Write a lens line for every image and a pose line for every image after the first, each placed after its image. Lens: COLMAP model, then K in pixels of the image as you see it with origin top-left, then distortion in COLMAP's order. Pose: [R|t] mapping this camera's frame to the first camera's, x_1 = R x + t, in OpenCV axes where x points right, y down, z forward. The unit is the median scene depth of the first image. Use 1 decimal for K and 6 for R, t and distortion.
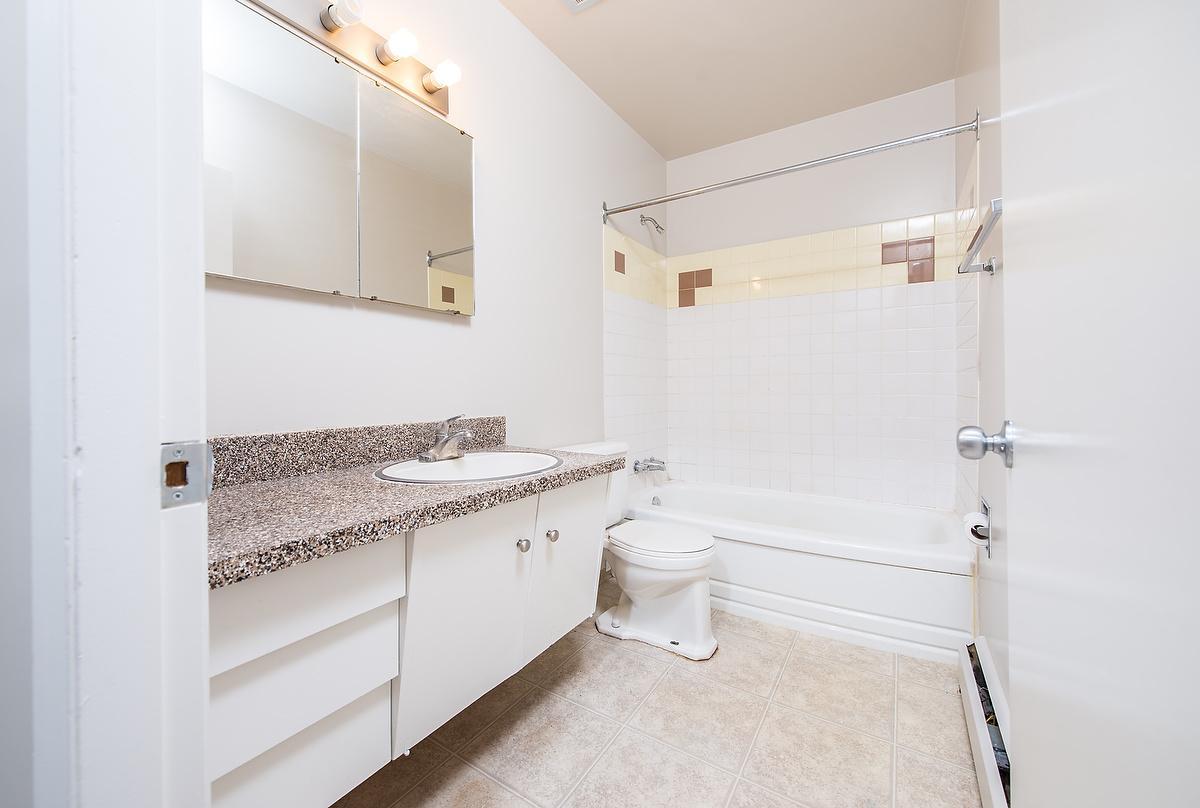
lens RADIAL K [[476.9, 0, 599.6], [0, 476.9, 389.0], [0, 0, 1]] dist [0.001835, -0.000100]
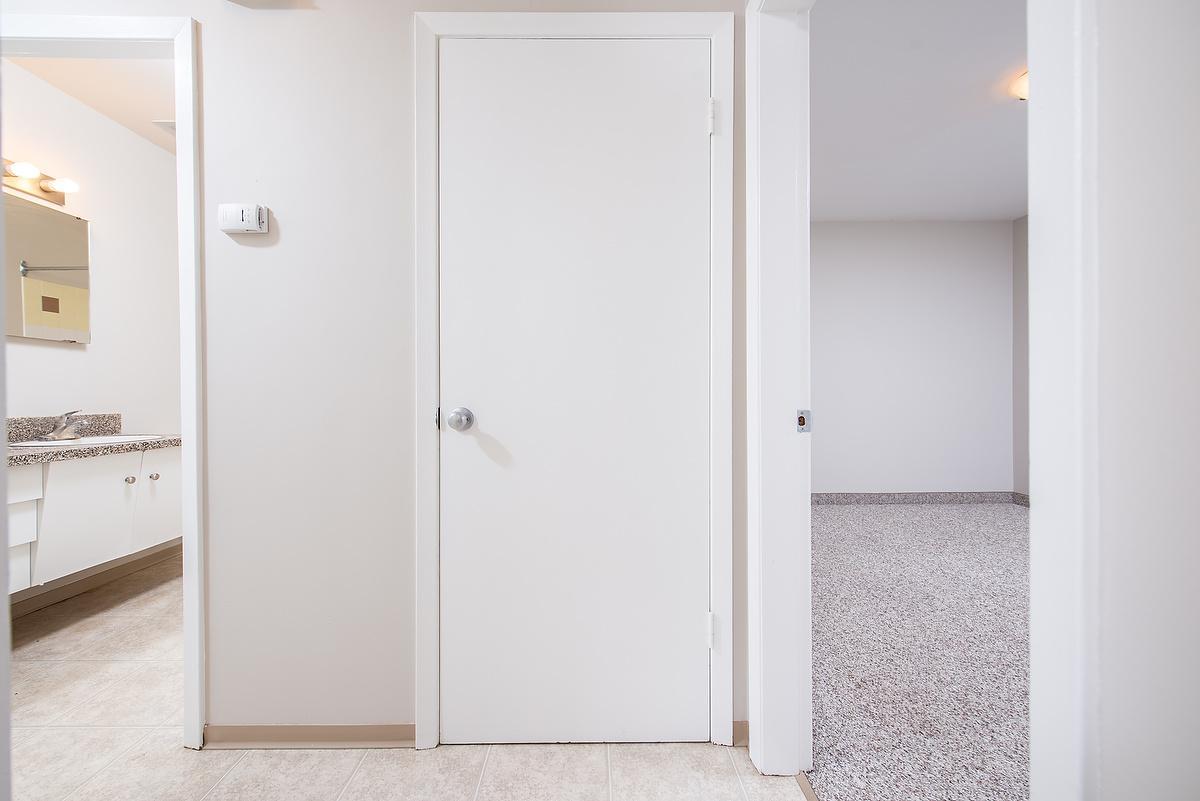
lens RADIAL K [[475.1, 0, 603.3], [0, 475.1, 396.9], [0, 0, 1]] dist [0.001607, 0.000523]
pose [[0.839241, -0.000563, 0.543759, 0.300055], [0.001005, 0.999999, -0.000516, 0.012044], [-0.543759, 0.000979, 0.839241, -1.228804]]
